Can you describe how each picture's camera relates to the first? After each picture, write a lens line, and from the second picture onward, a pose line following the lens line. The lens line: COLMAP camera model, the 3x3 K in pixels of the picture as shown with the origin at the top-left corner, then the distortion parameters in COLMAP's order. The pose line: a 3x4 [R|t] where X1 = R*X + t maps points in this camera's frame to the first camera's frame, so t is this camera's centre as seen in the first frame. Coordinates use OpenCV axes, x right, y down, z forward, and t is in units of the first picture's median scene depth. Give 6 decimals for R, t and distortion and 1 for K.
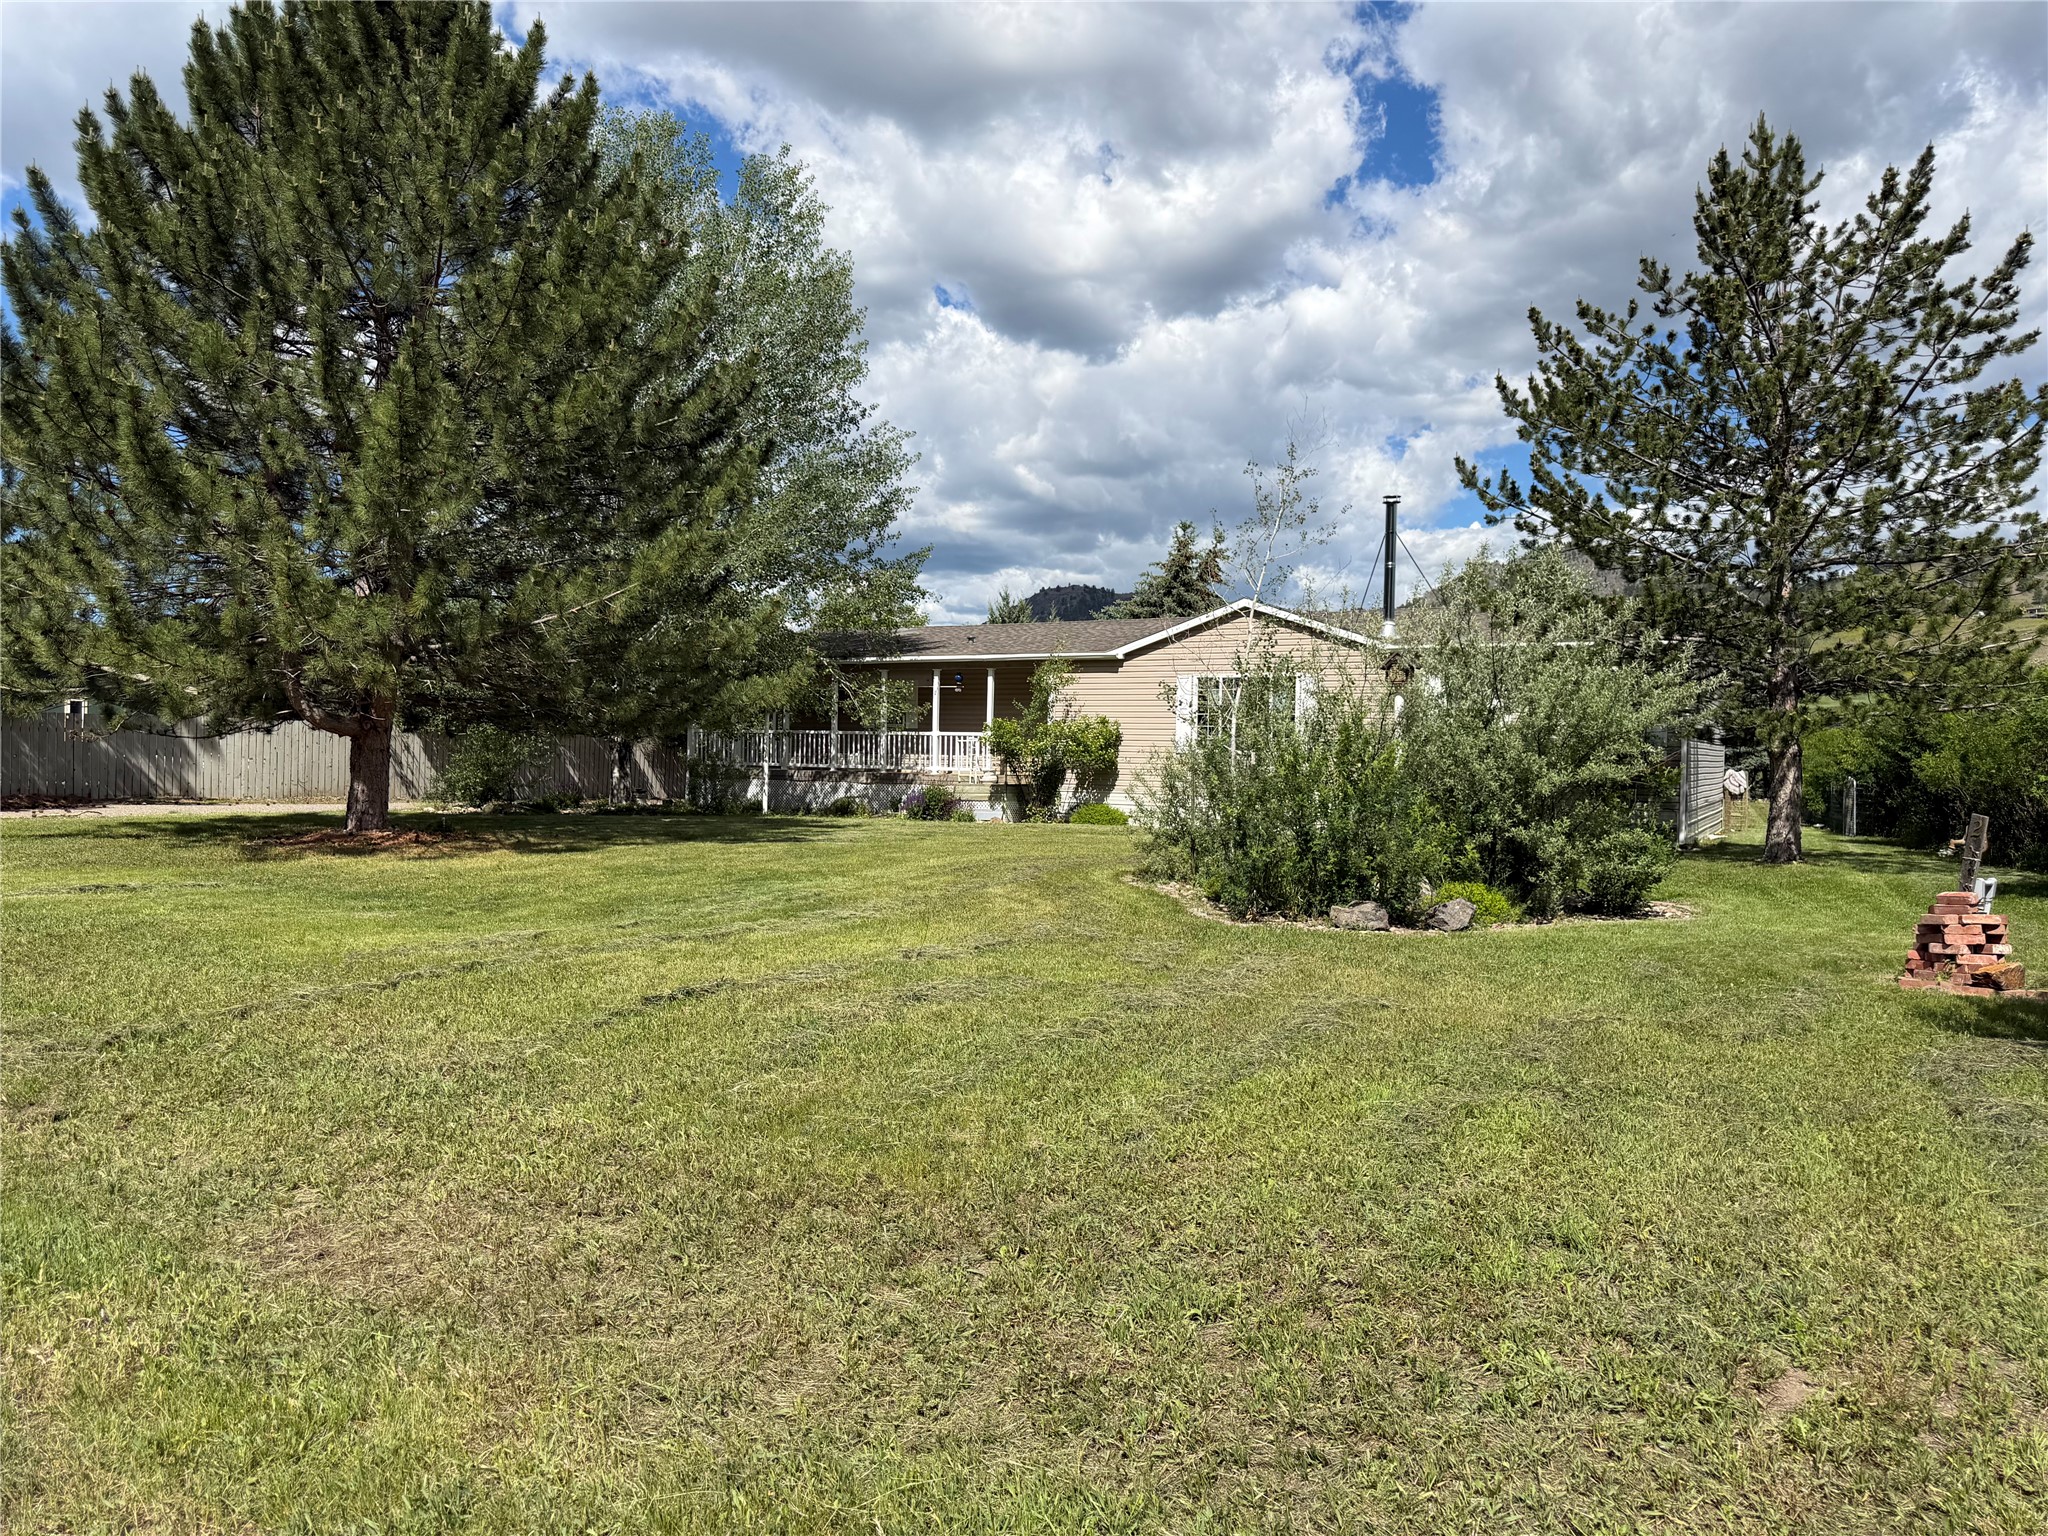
lens RADIAL K [[1442.9, 0, 1007.1], [0, 1442.9, 793.1], [0, 0, 1]] dist [0.039349, -0.045008]
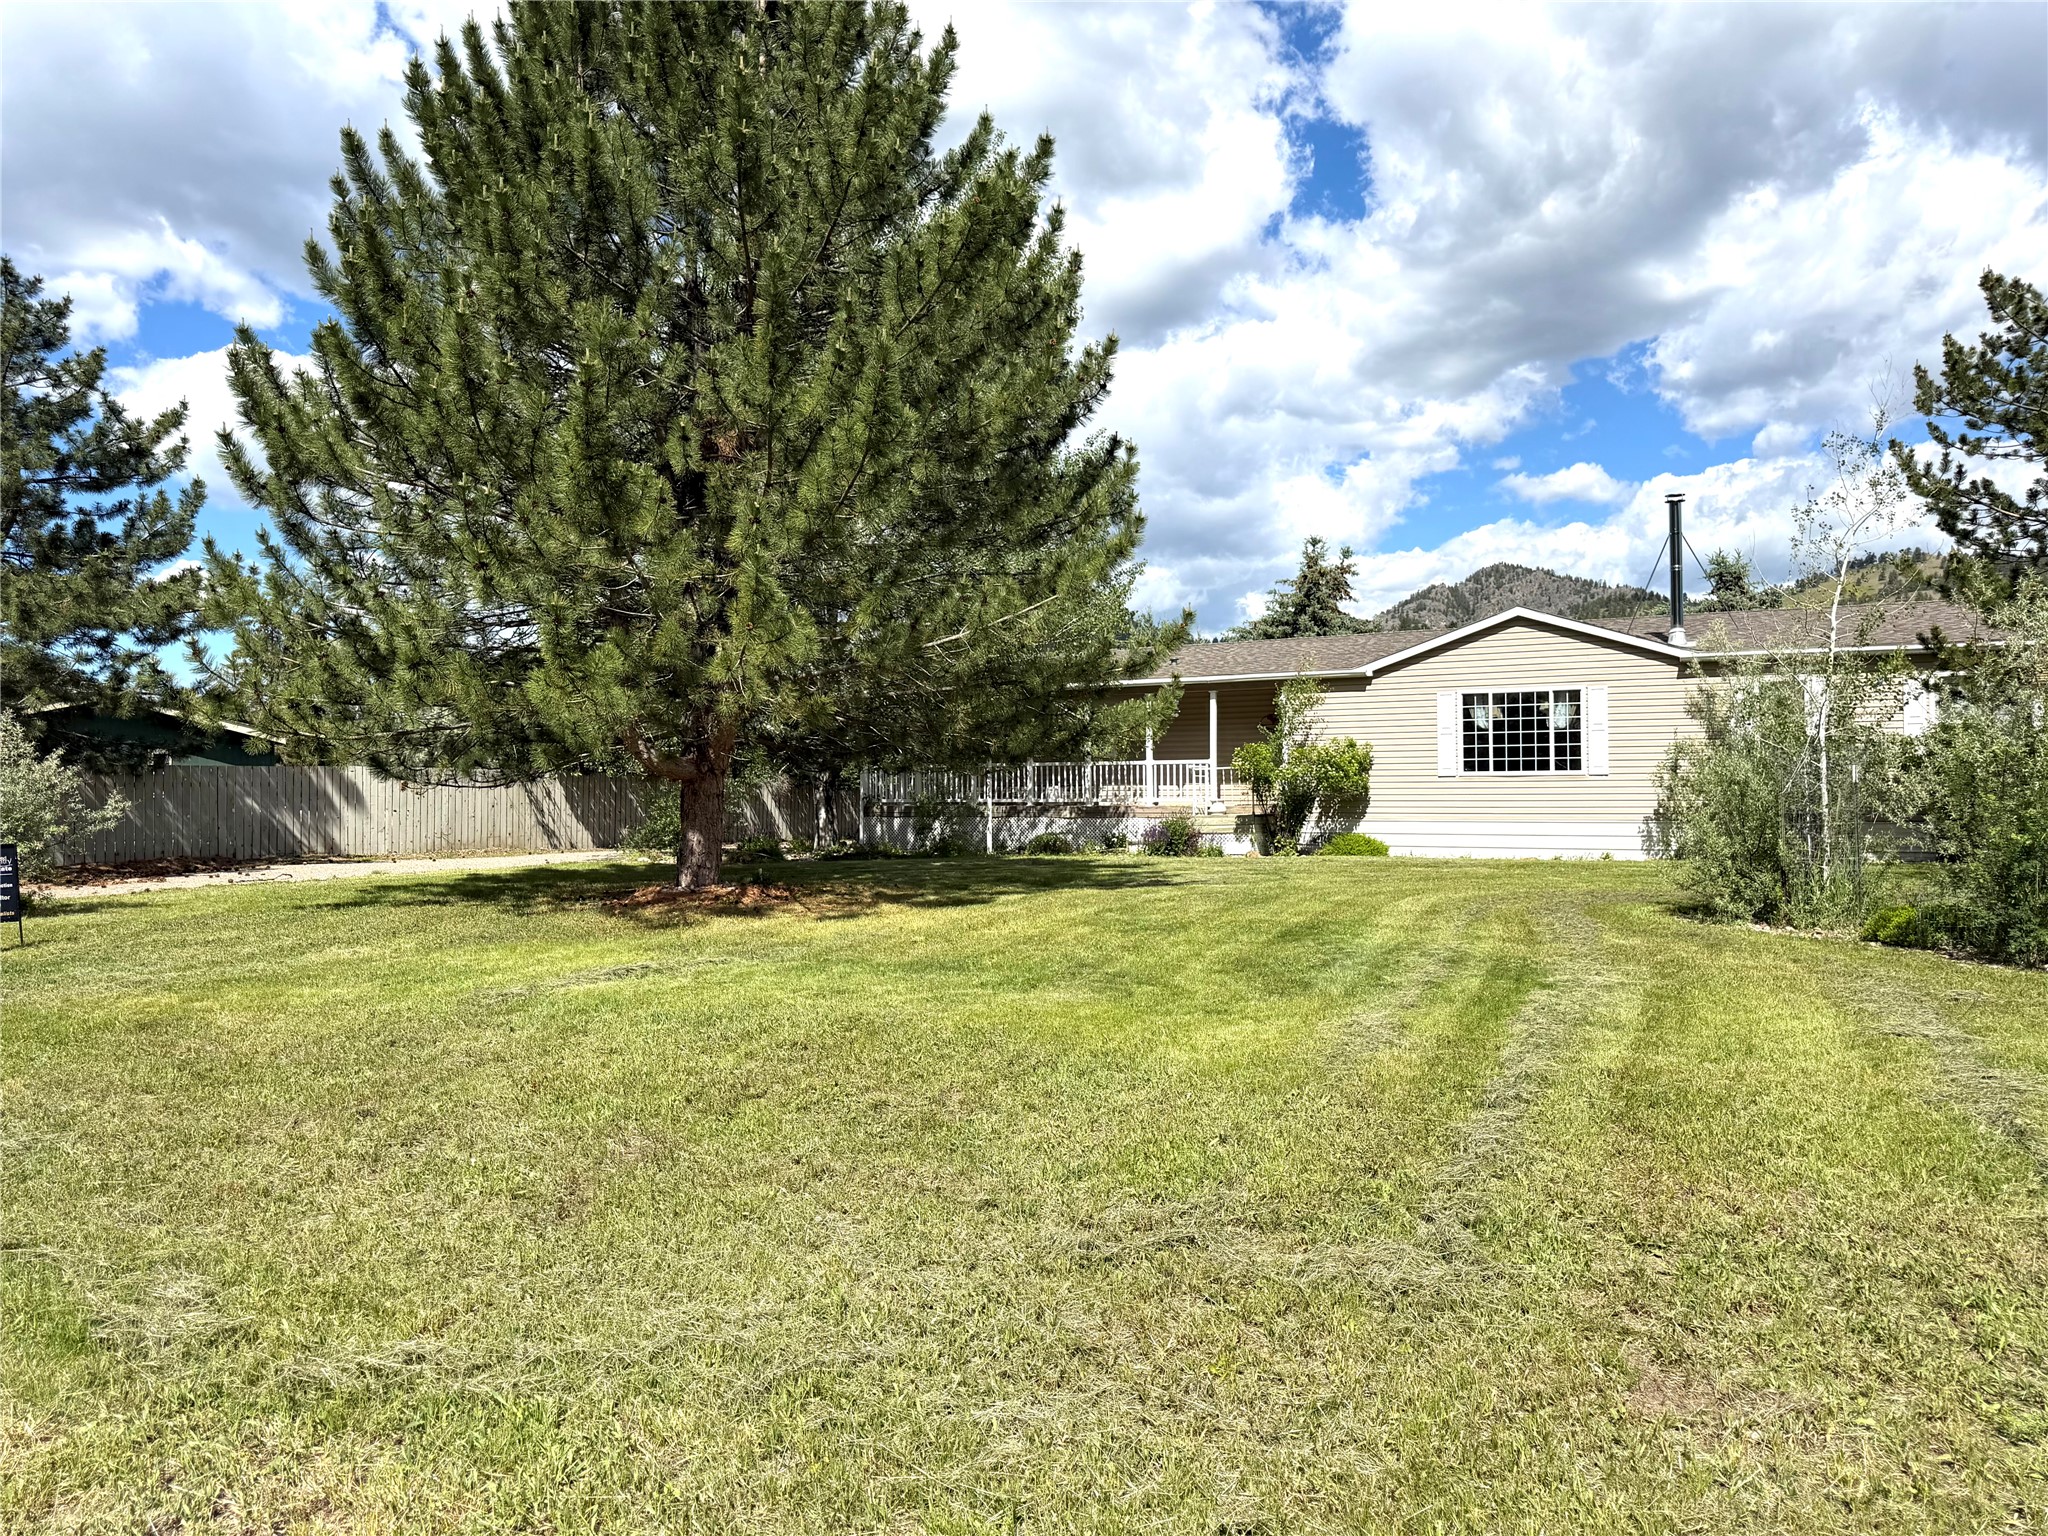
lens RADIAL K [[1442.9, 0, 1016.5], [0, 1442.9, 776.3], [0, 0, 1]] dist [0.039349, -0.045008]
pose [[0.998874, -0.027206, 0.038867, -0.118305], [0.028502, 0.999043, -0.033180, -0.002867], [-0.037927, 0.034250, 0.998693, 0.051121]]
